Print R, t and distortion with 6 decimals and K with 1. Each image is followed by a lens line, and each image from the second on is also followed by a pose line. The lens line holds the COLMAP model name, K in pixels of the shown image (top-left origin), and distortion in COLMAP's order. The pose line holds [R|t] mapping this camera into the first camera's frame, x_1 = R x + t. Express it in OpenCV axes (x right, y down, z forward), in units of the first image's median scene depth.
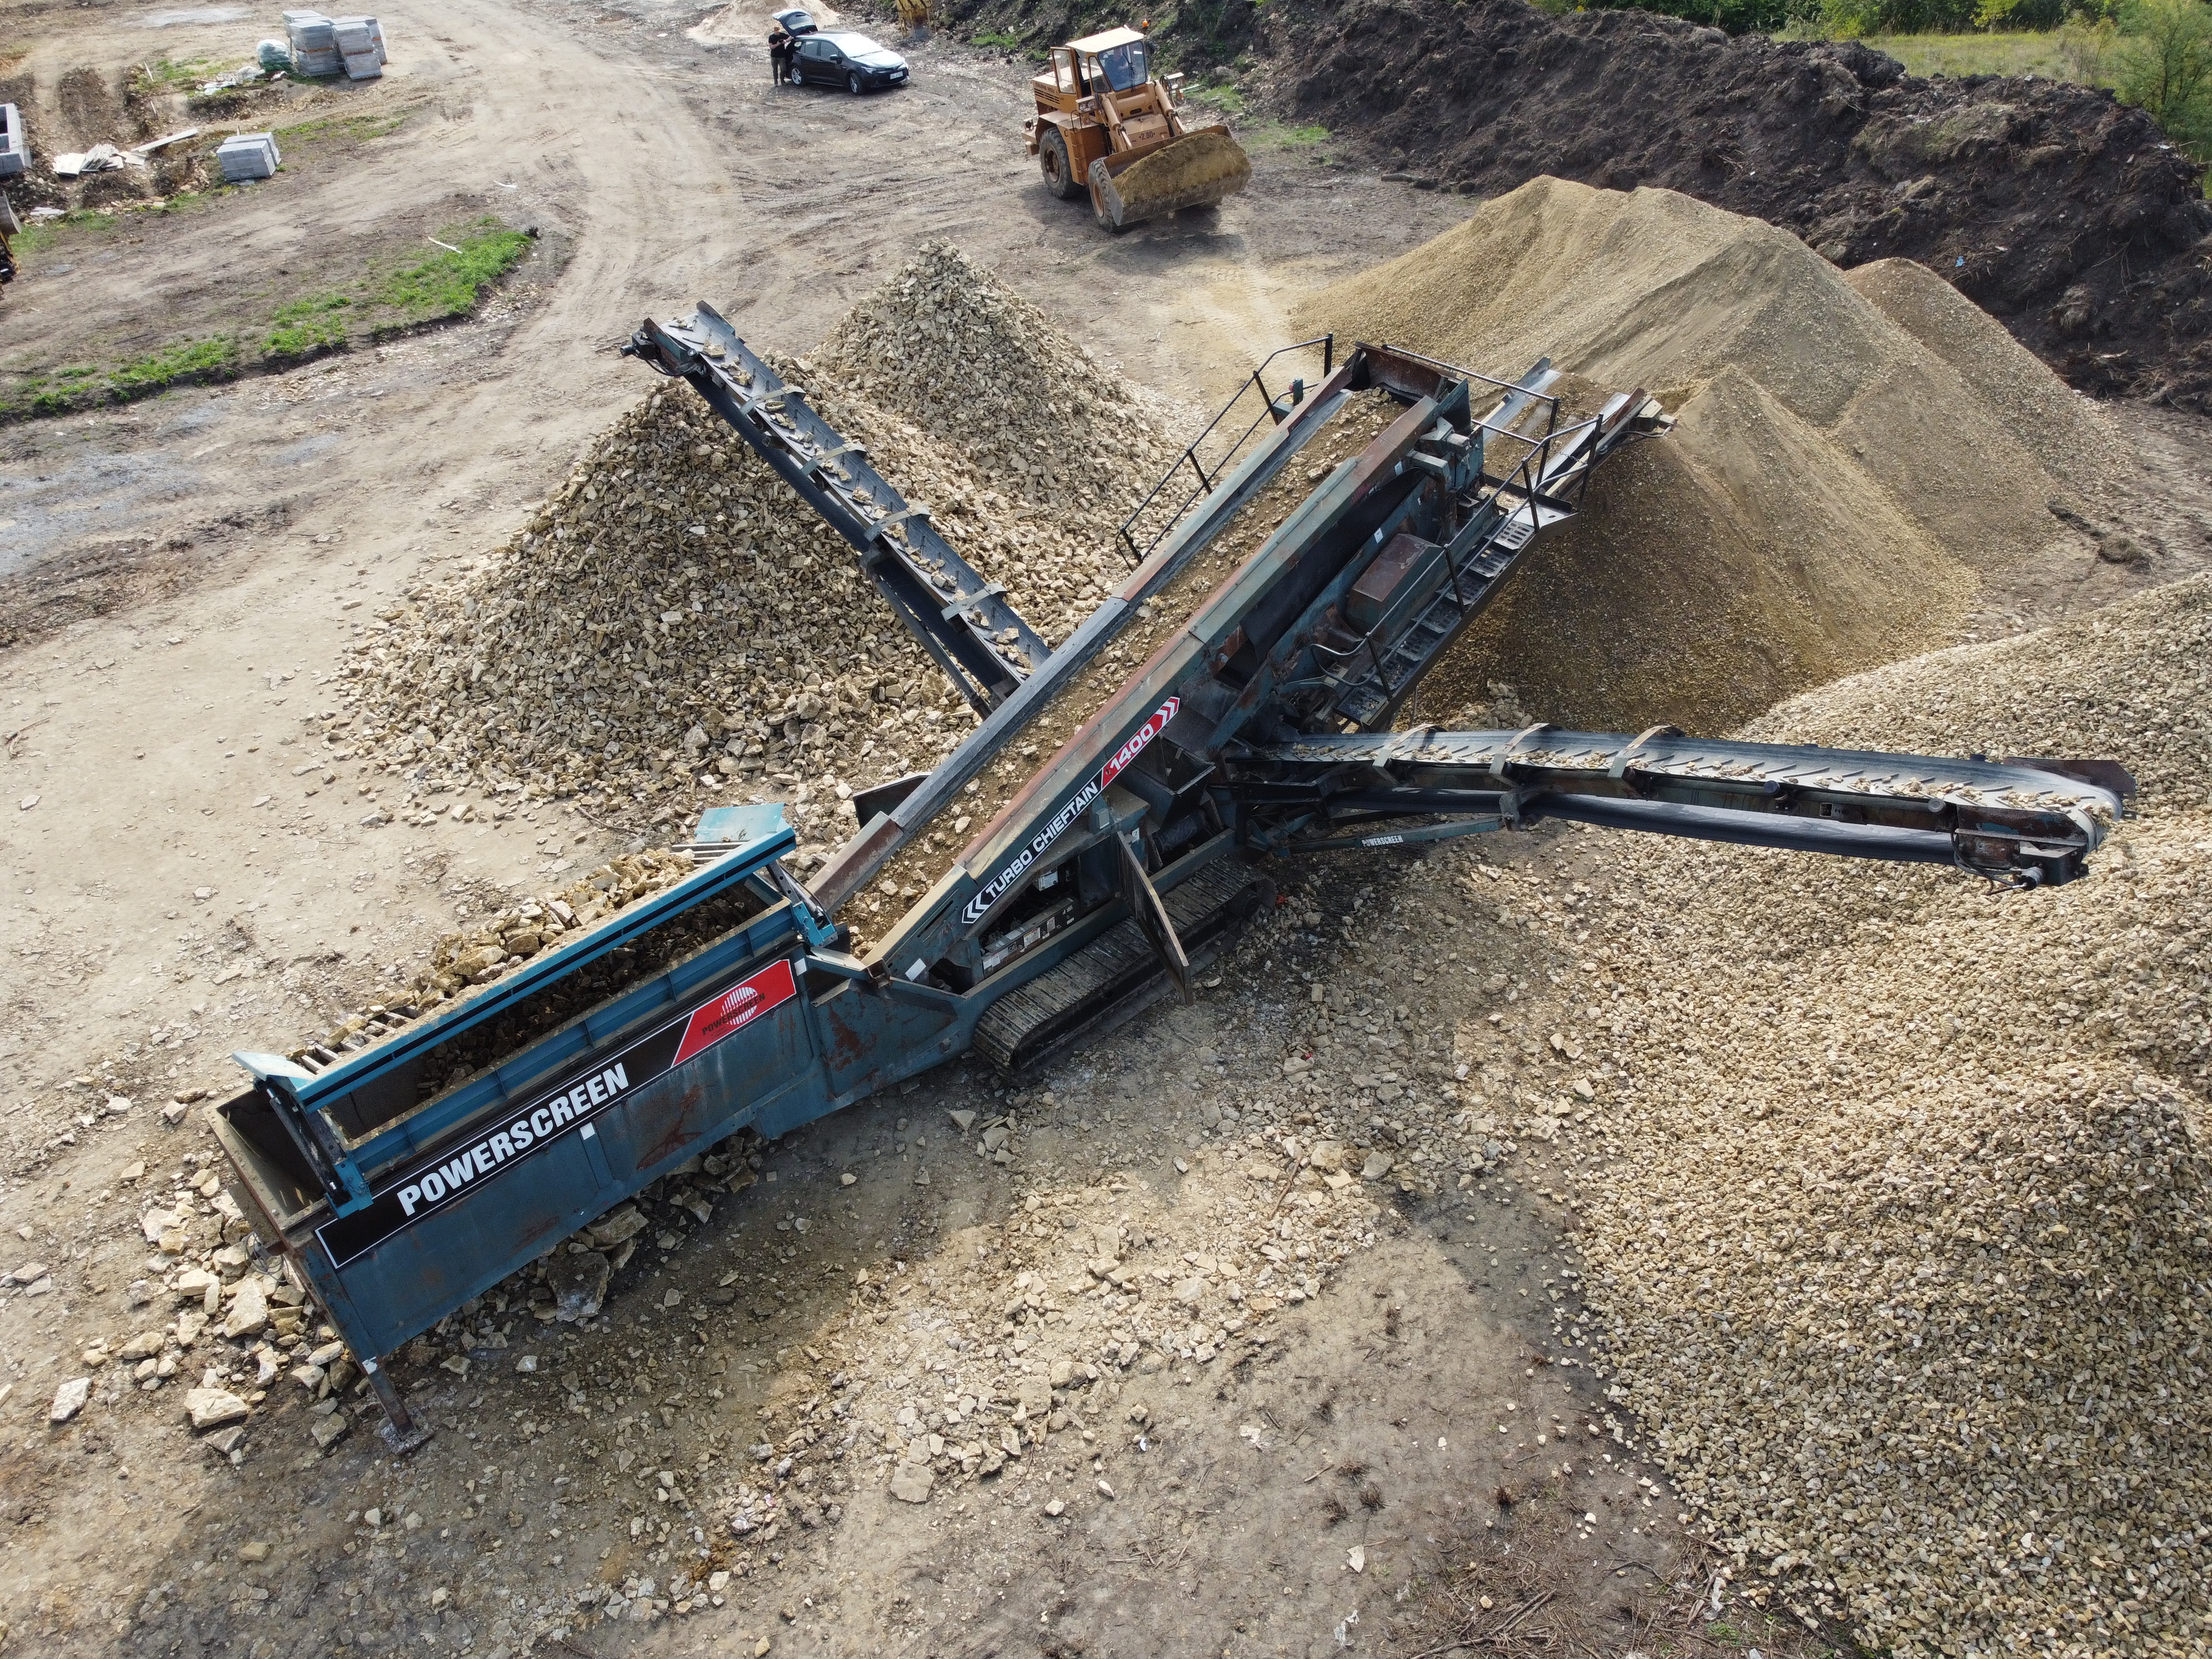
lens RADIAL K [[1676.6, 0, 1110.0], [0, 1676.6, 838.2], [0, 0, 1]] dist [0.005192, -0.005595]
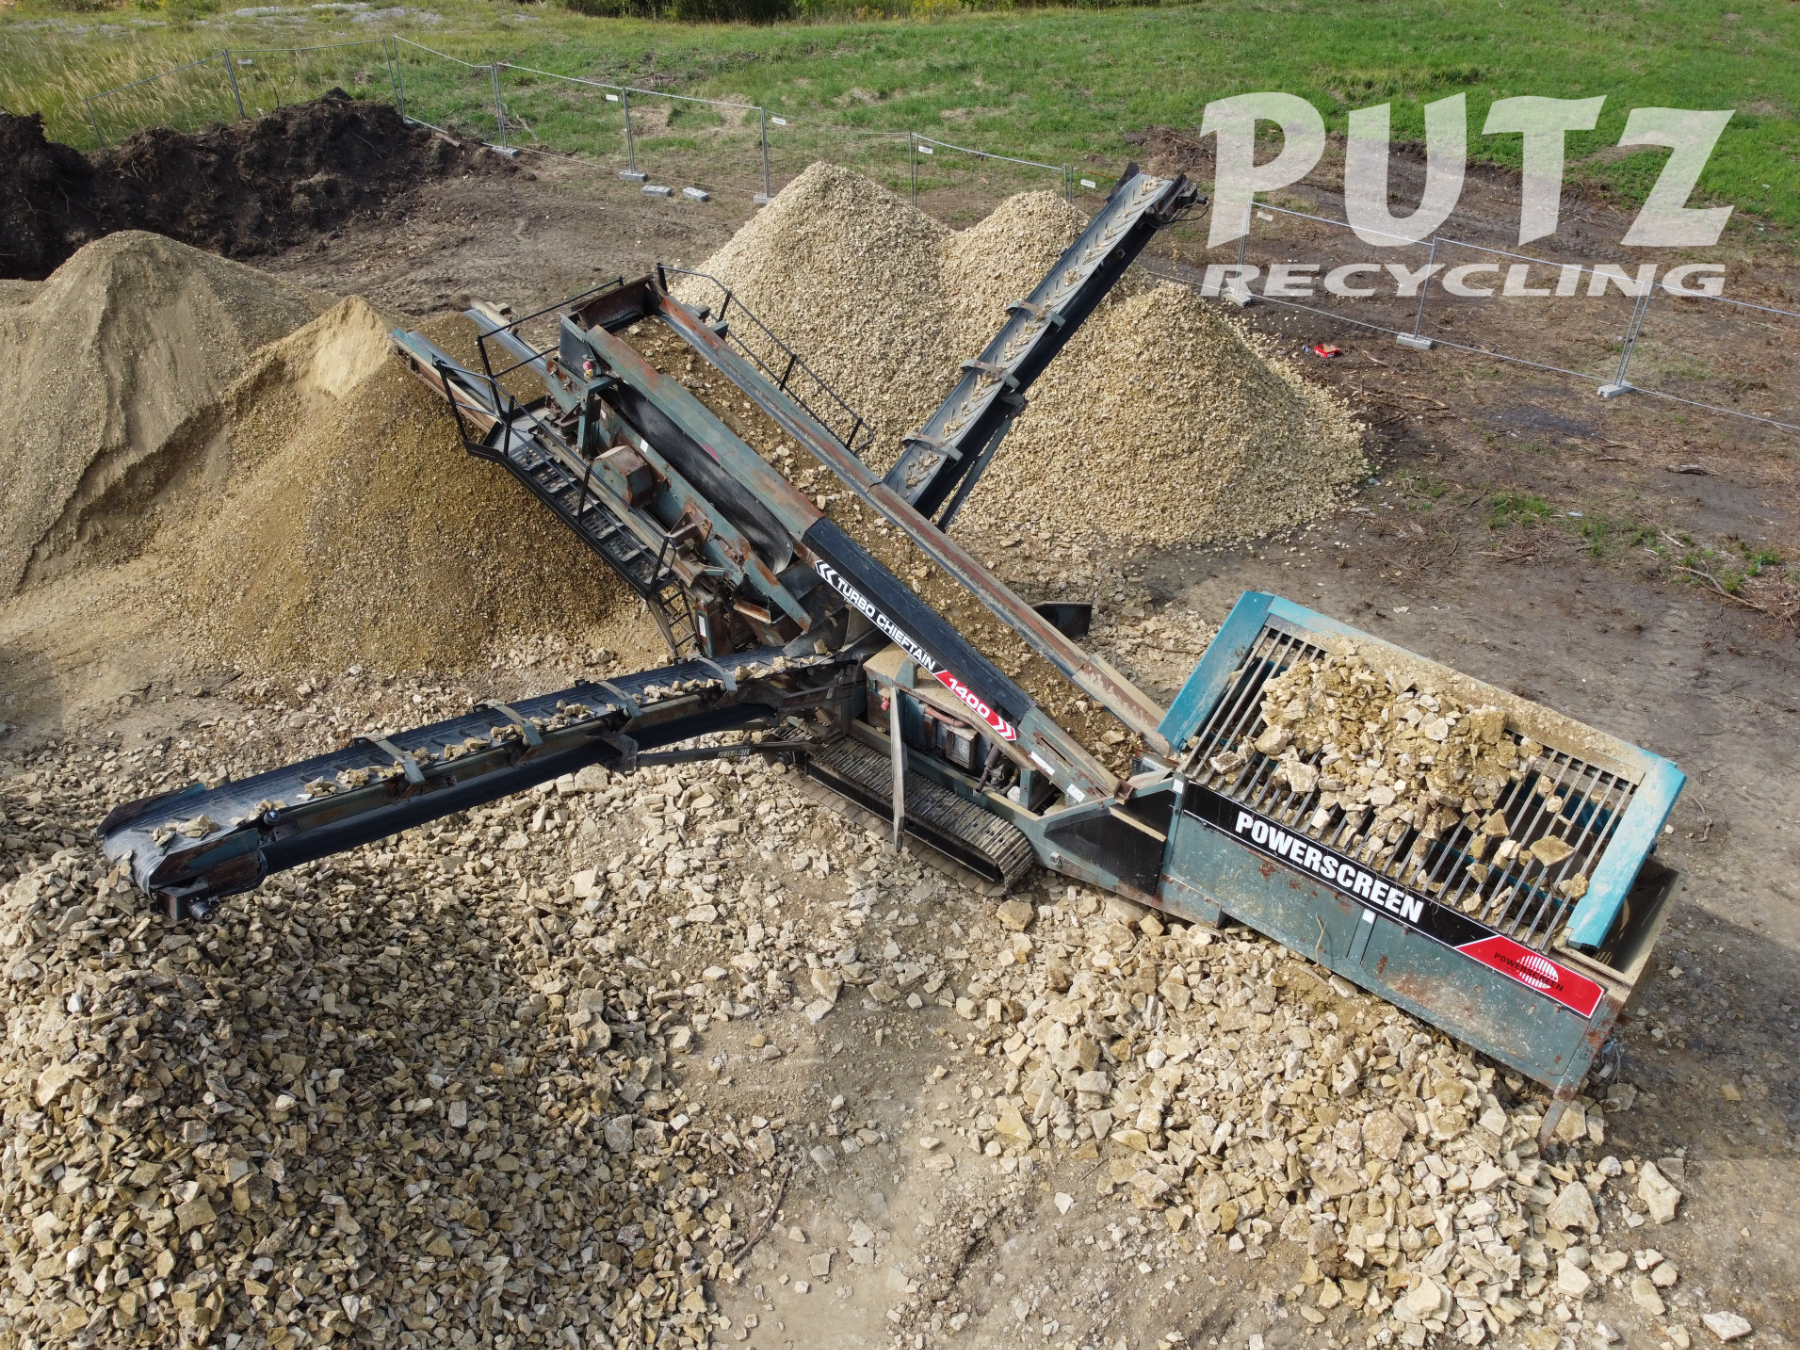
lens RADIAL K [[1422.2, 0, 904.4], [0, 1422.2, 683.6], [0, 0, 1]] dist [0.007222, -0.011129]
pose [[-0.155689, -0.583437, 0.797096, -0.990087], [0.599137, 0.585787, 0.545792, -0.676985], [-0.785364, 0.562543, 0.258358, 0.926490]]
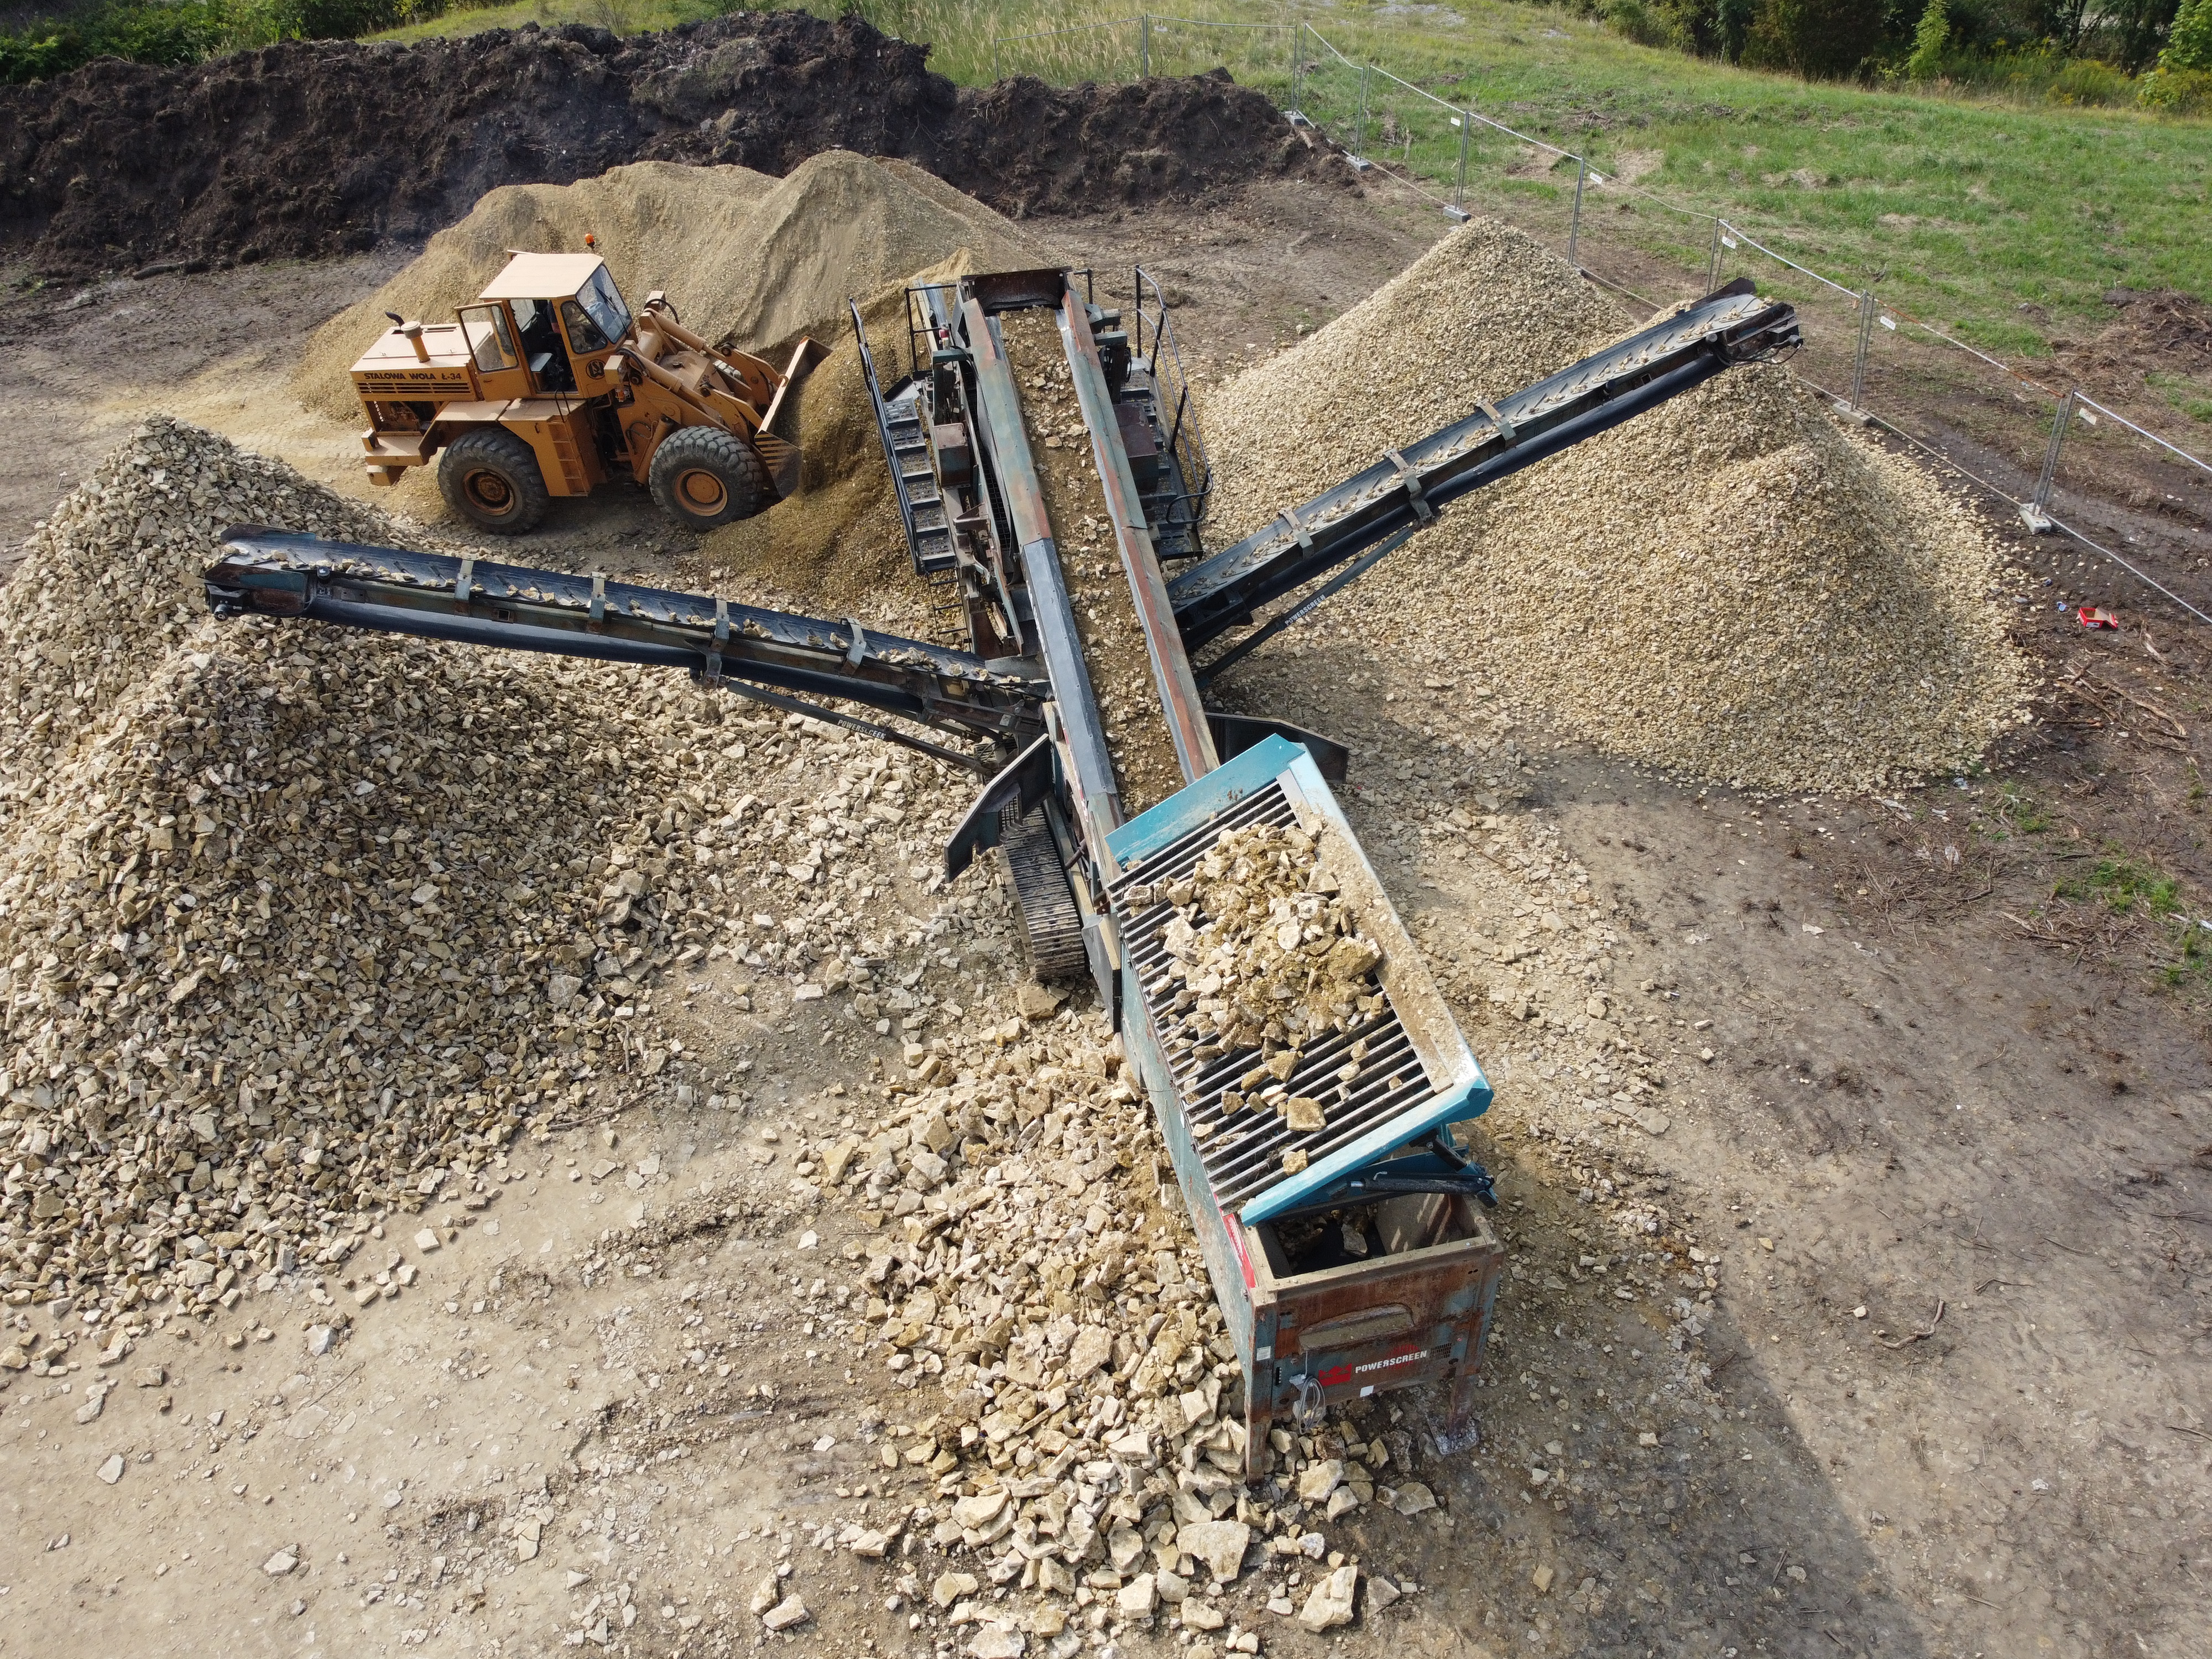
lens RADIAL K [[1676.6, 0, 1111.9], [0, 1676.6, 831.7], [0, 0, 1]] dist [0.005192, -0.005595]
pose [[0.491260, -0.516107, 0.701639, -0.976266], [0.524989, 0.818227, 0.234289, -0.260854], [-0.695018, 0.253256, 0.672913, 0.361498]]
